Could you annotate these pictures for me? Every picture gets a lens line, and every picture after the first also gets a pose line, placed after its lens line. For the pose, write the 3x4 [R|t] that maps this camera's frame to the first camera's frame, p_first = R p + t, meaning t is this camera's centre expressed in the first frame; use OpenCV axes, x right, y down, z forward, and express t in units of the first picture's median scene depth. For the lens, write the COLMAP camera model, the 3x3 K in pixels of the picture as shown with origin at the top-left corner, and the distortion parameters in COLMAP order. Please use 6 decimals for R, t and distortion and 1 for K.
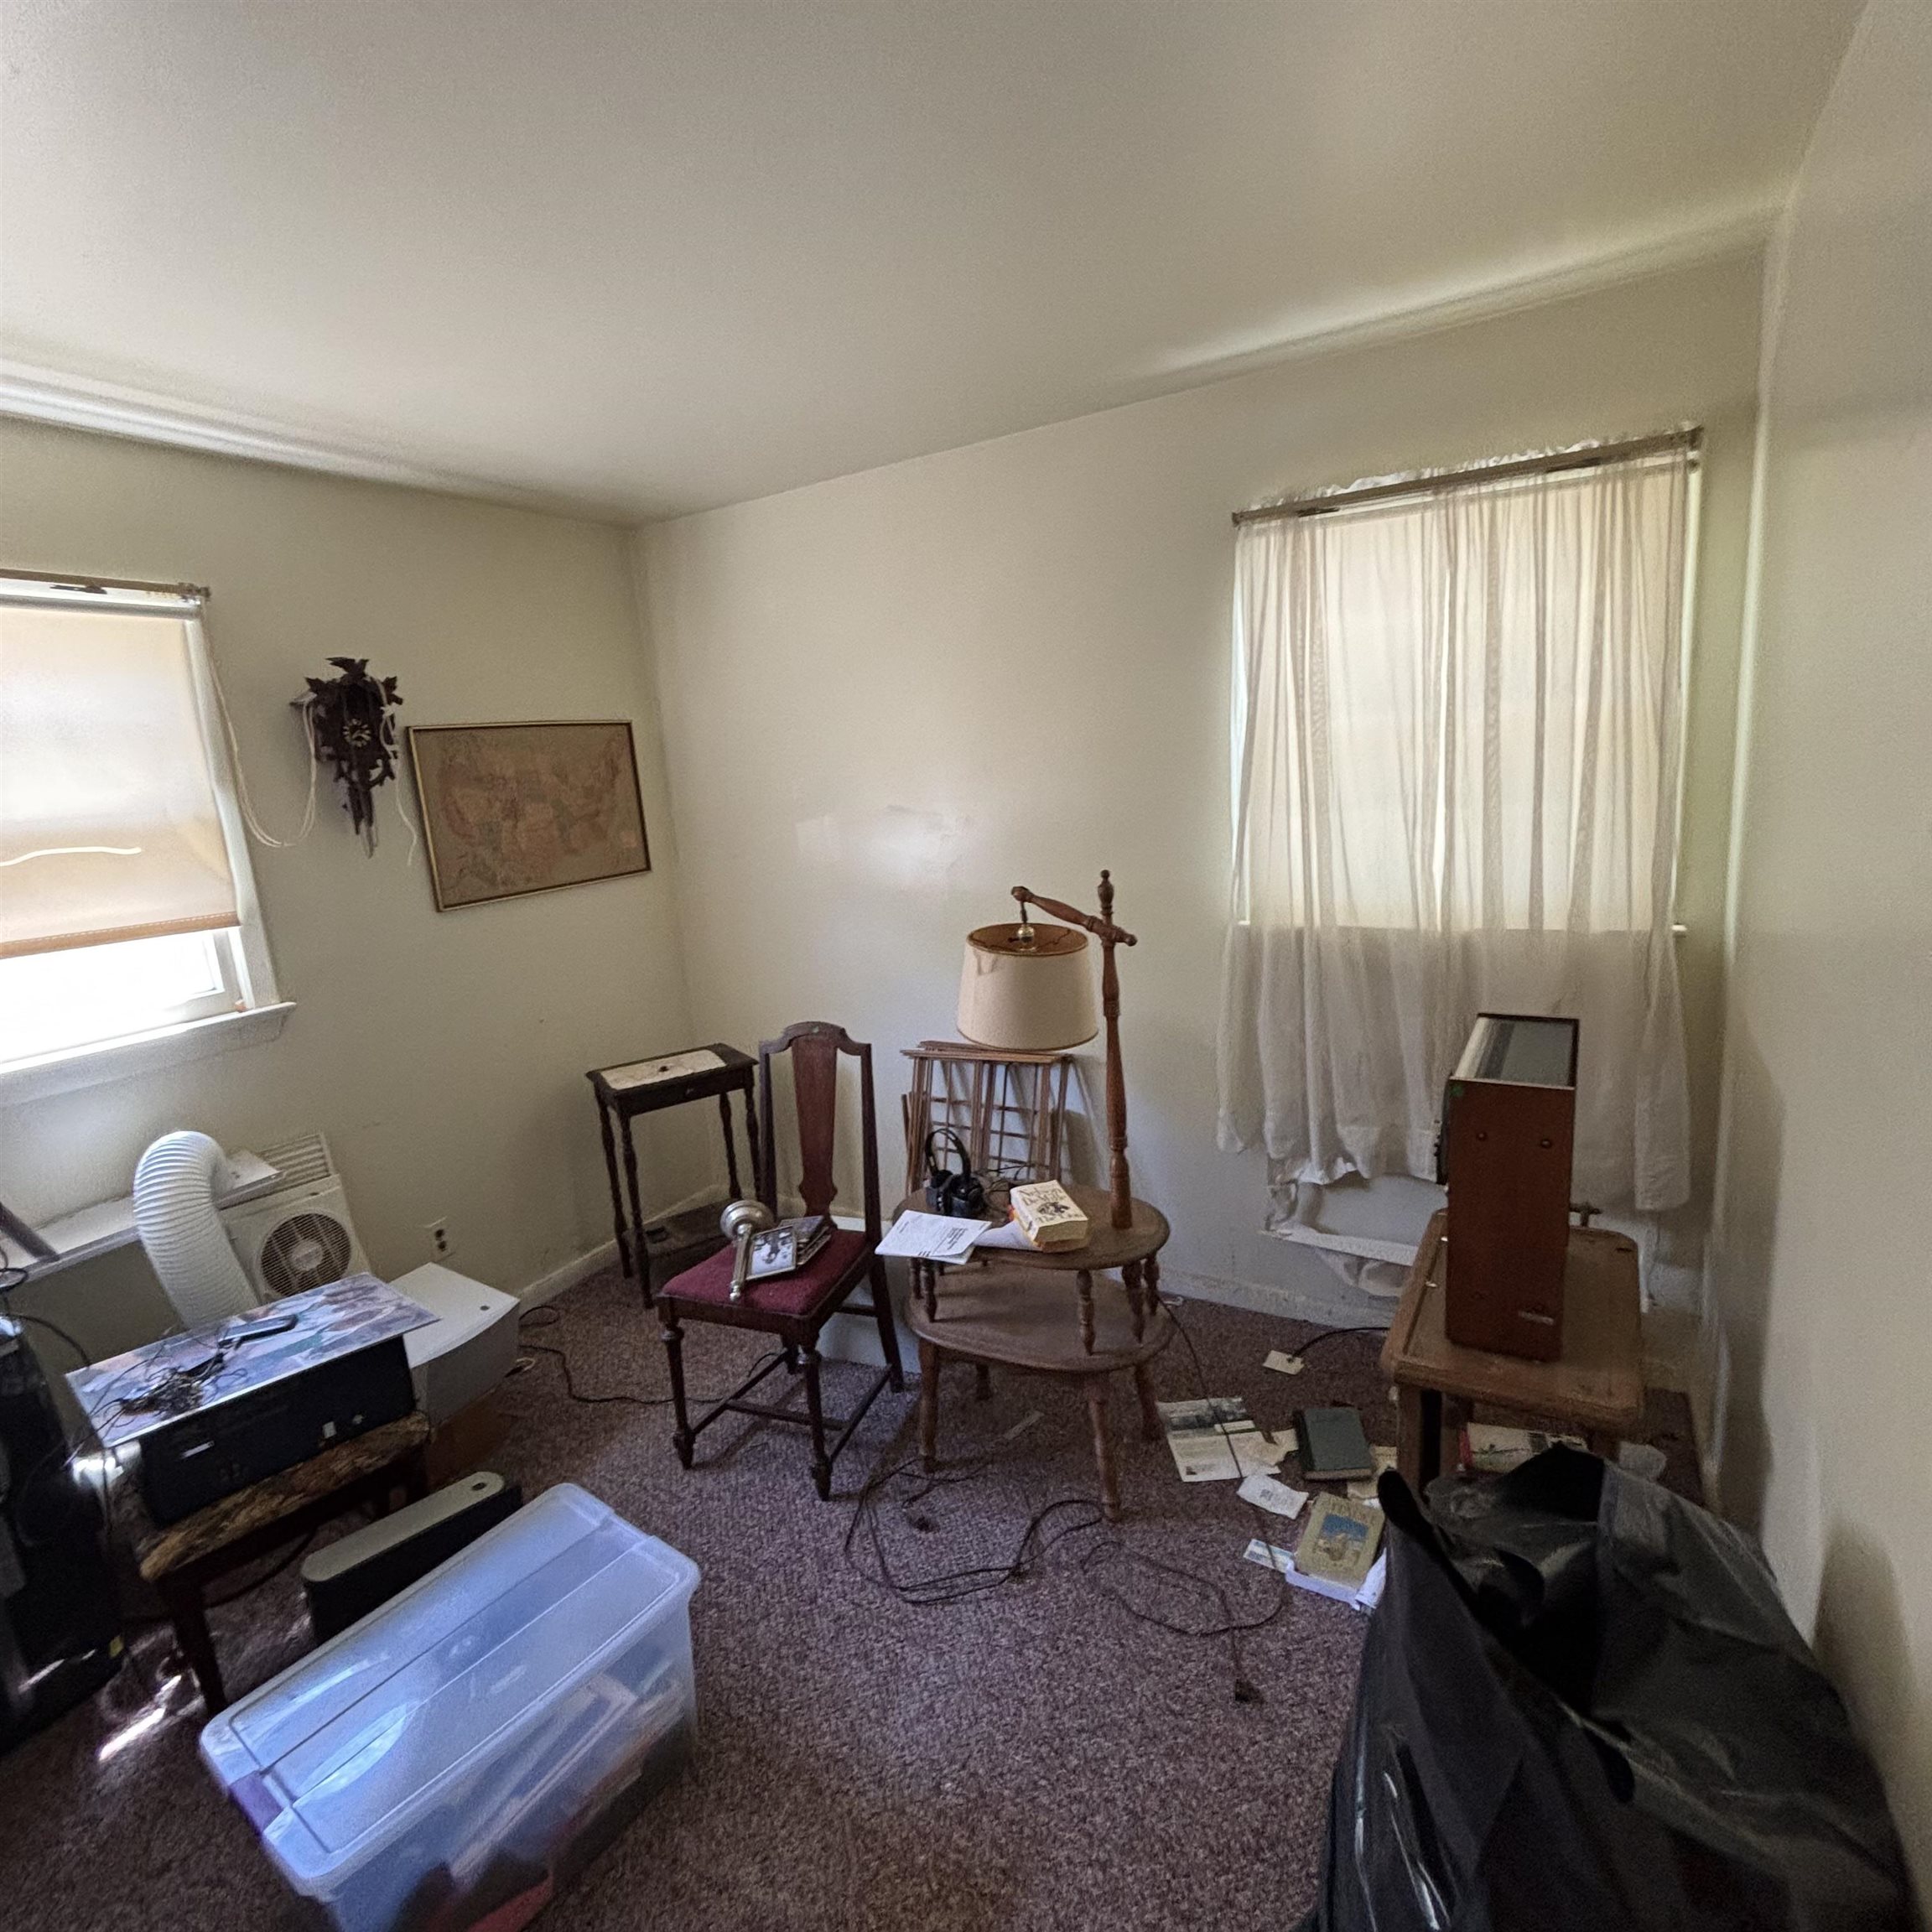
lens RADIAL K [[1040.5, 0, 964.5], [0, 1040.5, 948.9], [0, 0, 1]] dist [-0.002514, 0.006239]
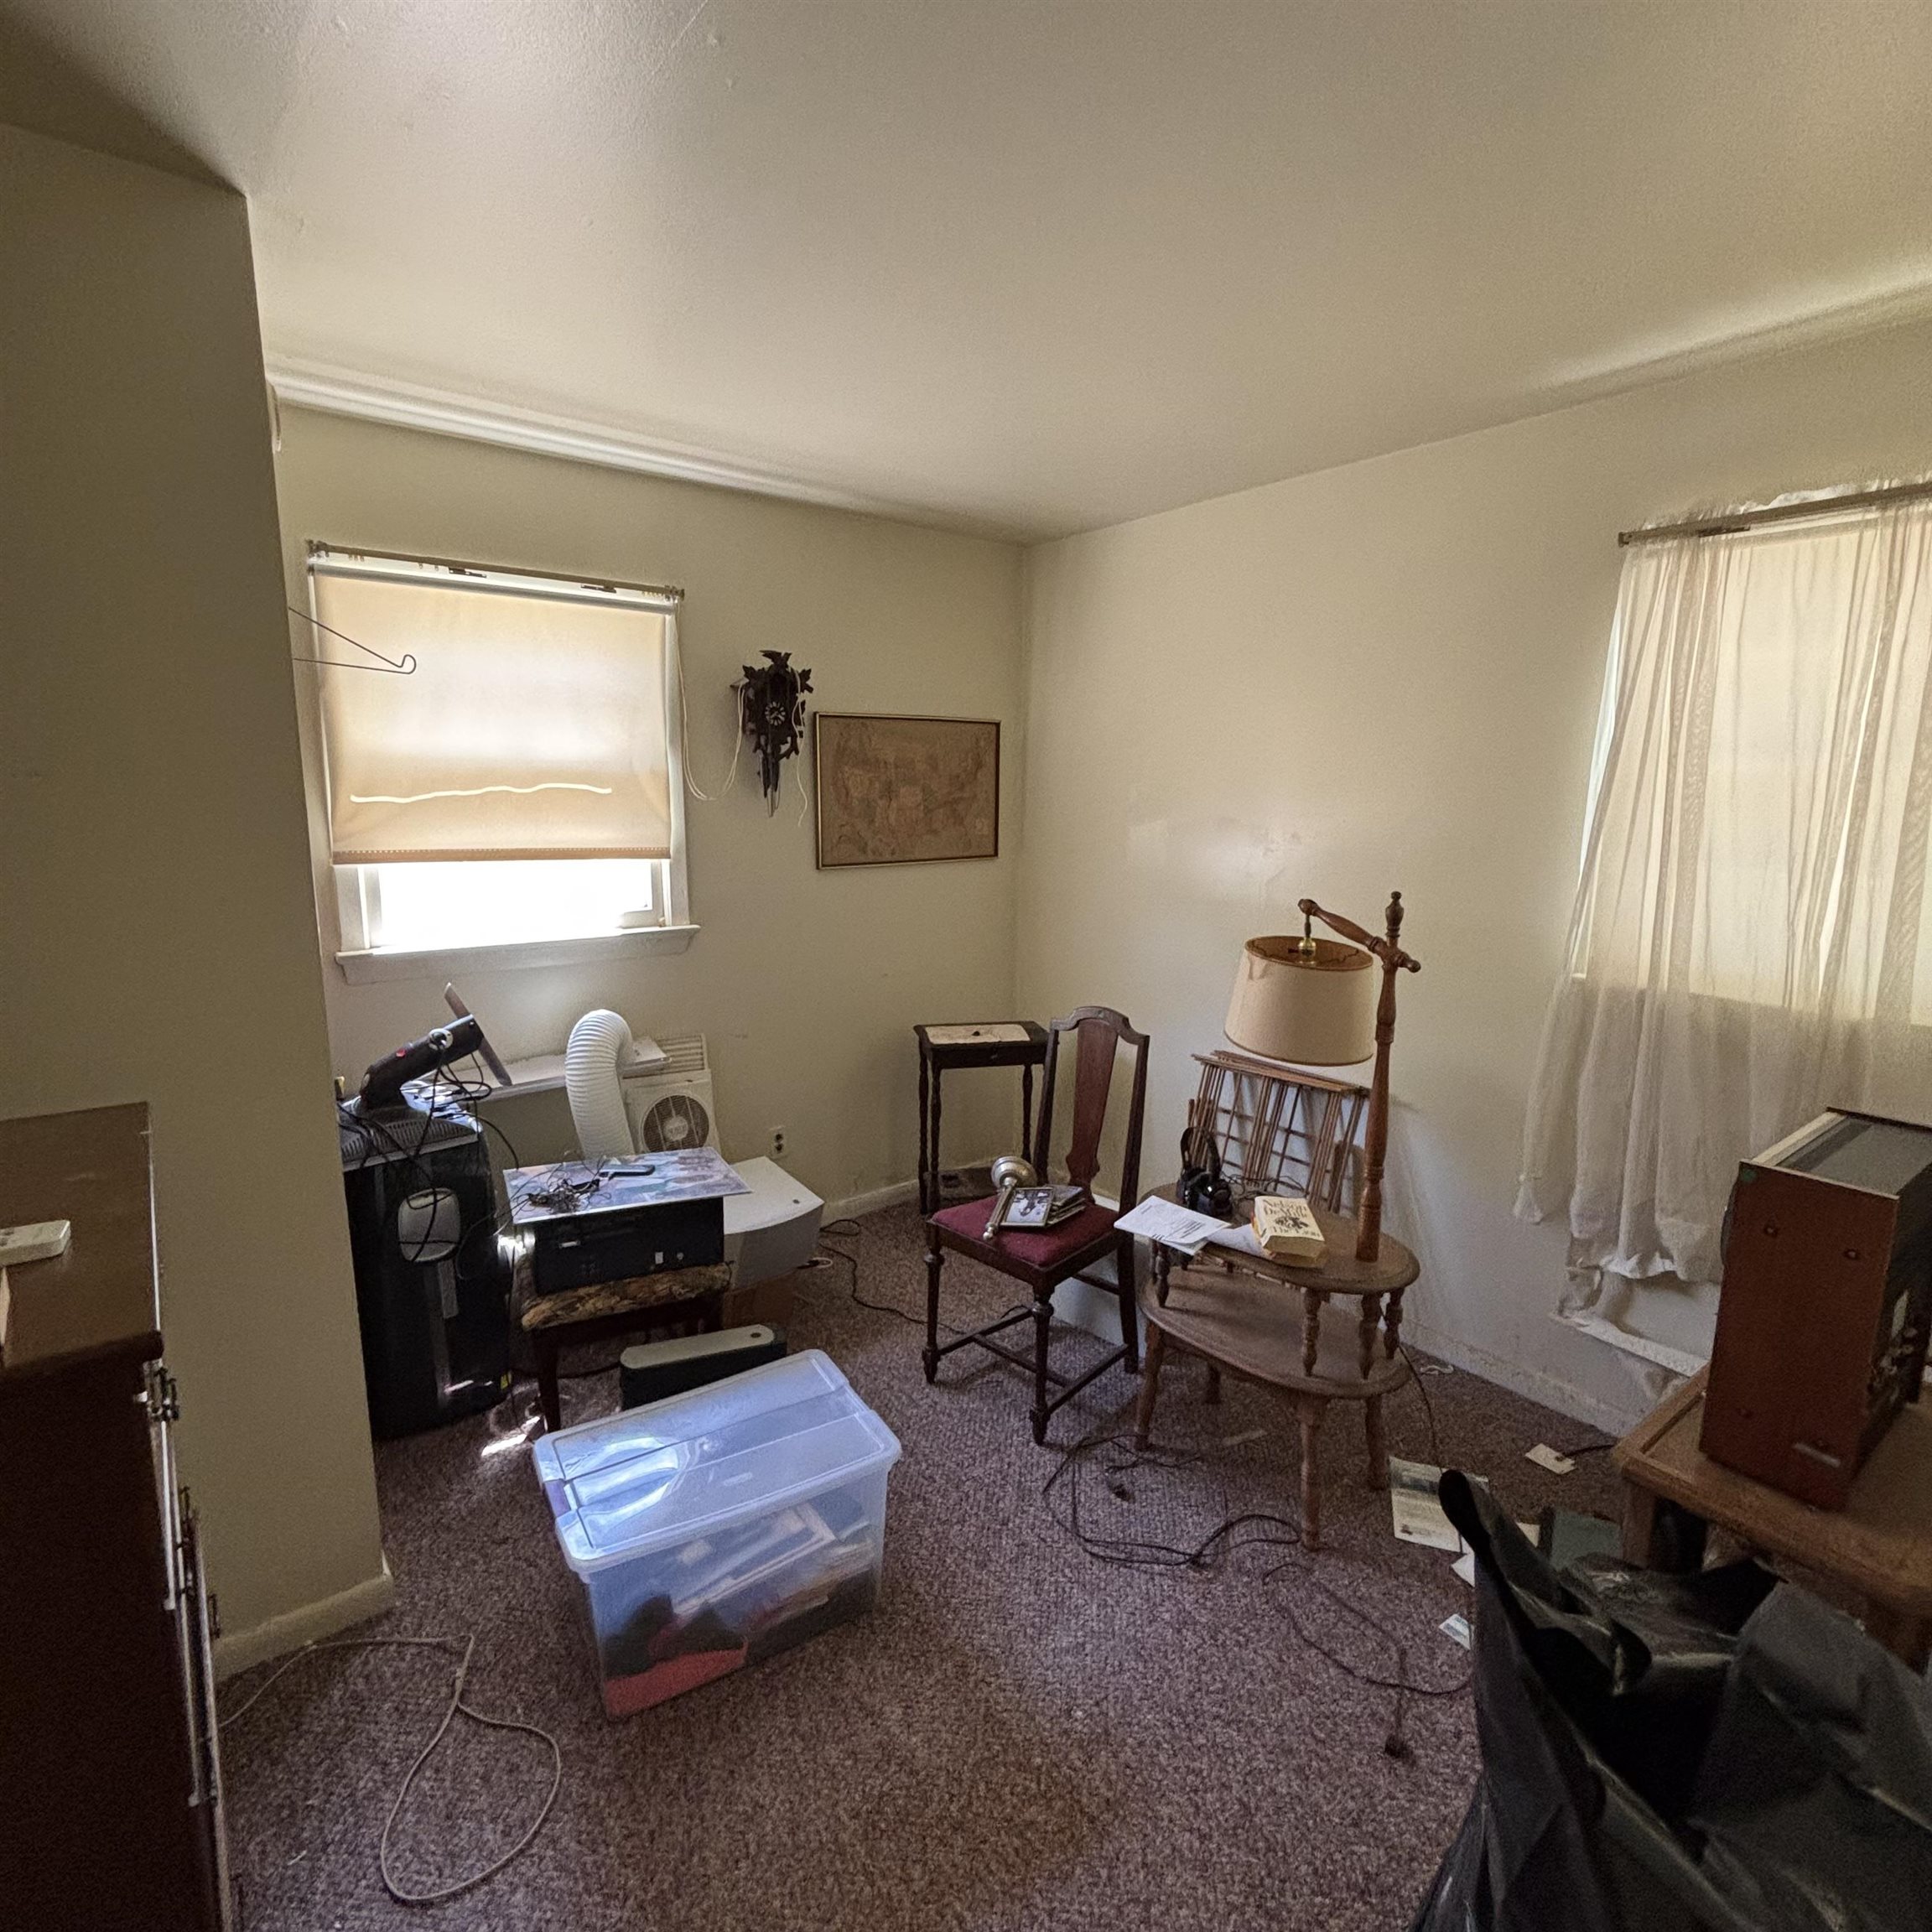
lens RADIAL K [[1048.8, 0, 996.2], [0, 1048.8, 959.8], [0, 0, 1]] dist [0.017668, -0.010360]
pose [[0.930445, 0.139560, -0.338813, 0.118482], [-0.145068, 0.989379, 0.009150, 0.029784], [0.336492, 0.040637, 0.940809, -0.055766]]
